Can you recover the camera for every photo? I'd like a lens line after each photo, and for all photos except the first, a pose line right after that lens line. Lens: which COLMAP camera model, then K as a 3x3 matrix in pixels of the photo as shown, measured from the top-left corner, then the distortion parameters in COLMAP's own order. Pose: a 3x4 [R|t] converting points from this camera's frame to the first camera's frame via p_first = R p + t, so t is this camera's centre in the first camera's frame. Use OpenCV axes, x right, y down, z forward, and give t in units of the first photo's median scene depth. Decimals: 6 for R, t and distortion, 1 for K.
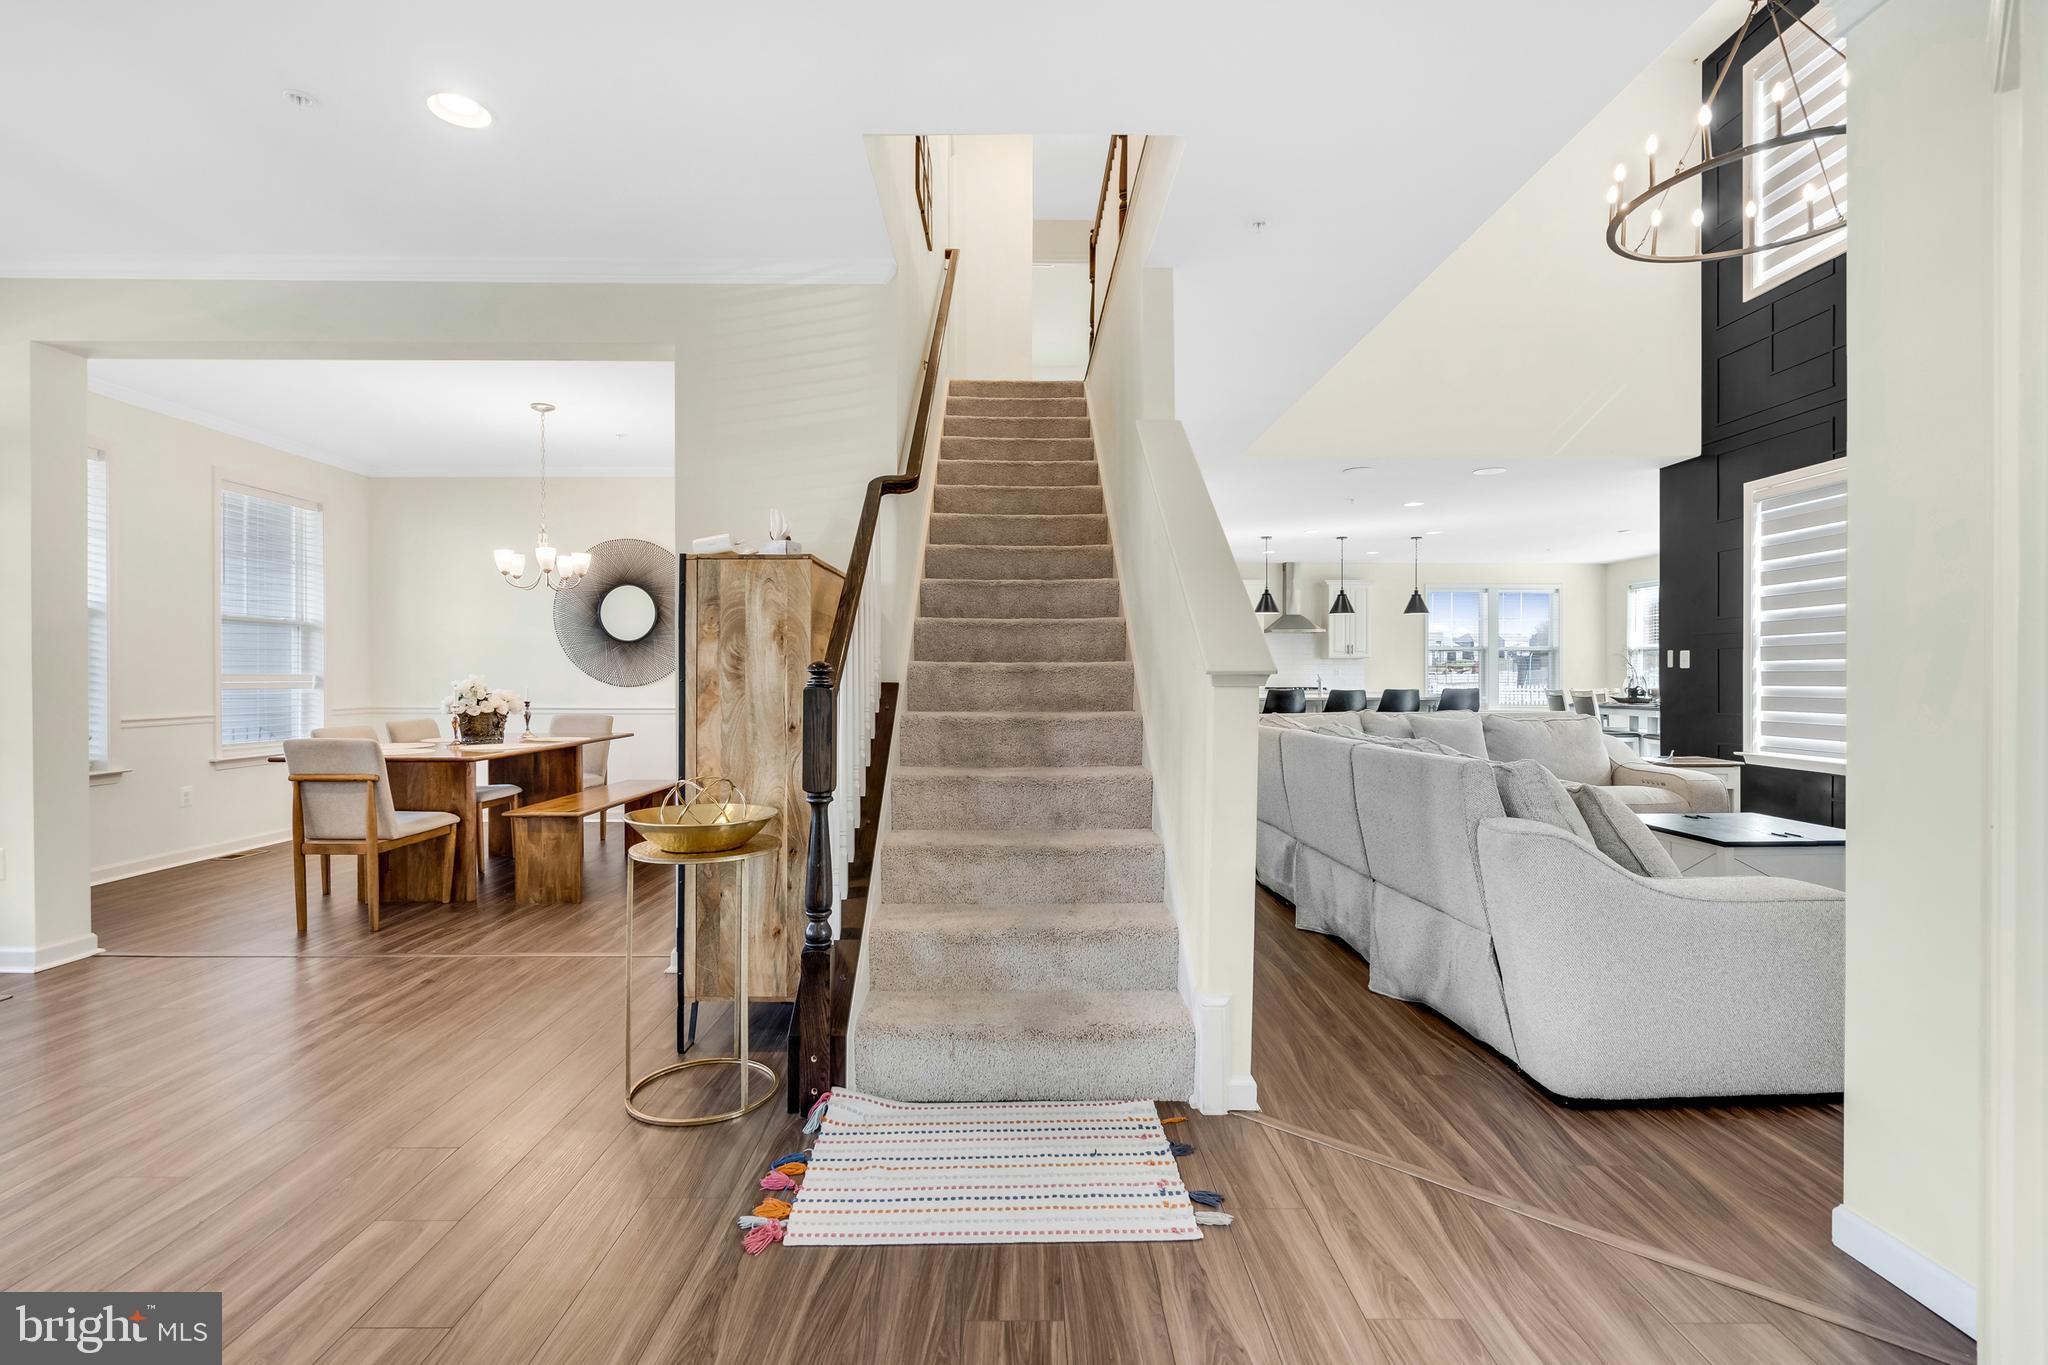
lens RADIAL K [[897.7, 0, 1031.6], [0, 897.7, 680.3], [0, 0, 1]] dist [-0.015976, 0.003130]
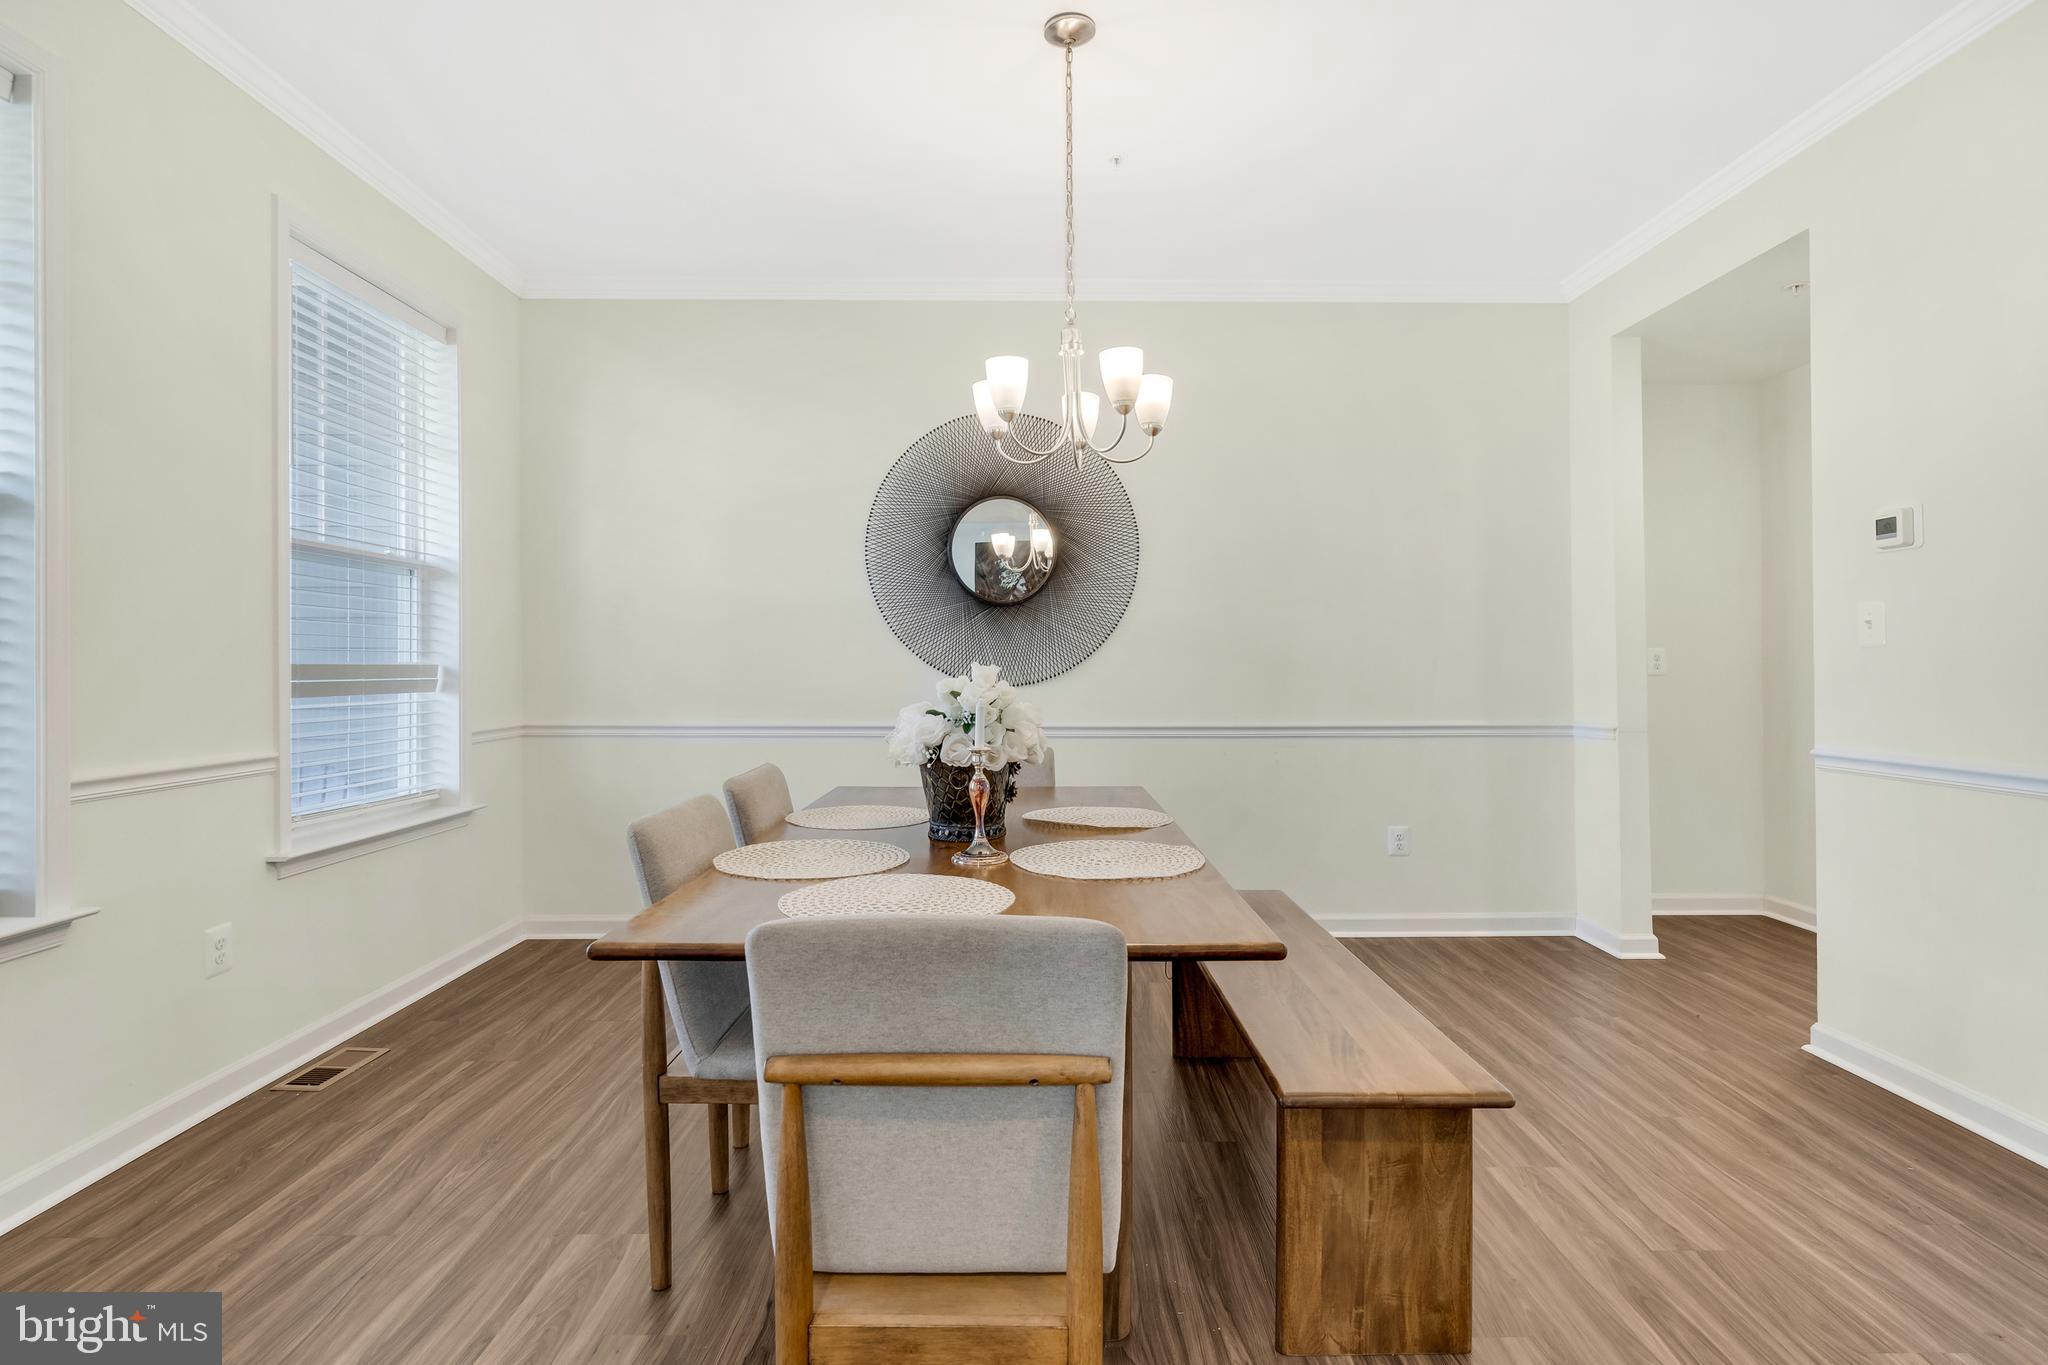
lens RADIAL K [[964.5, 0, 992.1], [0, 964.5, 671.8], [0, 0, 1]] dist [0.013451, 0.001553]
pose [[0.999815, -0.000373, -0.019221, -0.481784], [0.000380, 1.000000, 0.000359, -0.002387], [0.019221, -0.000367, 0.999815, 0.453554]]
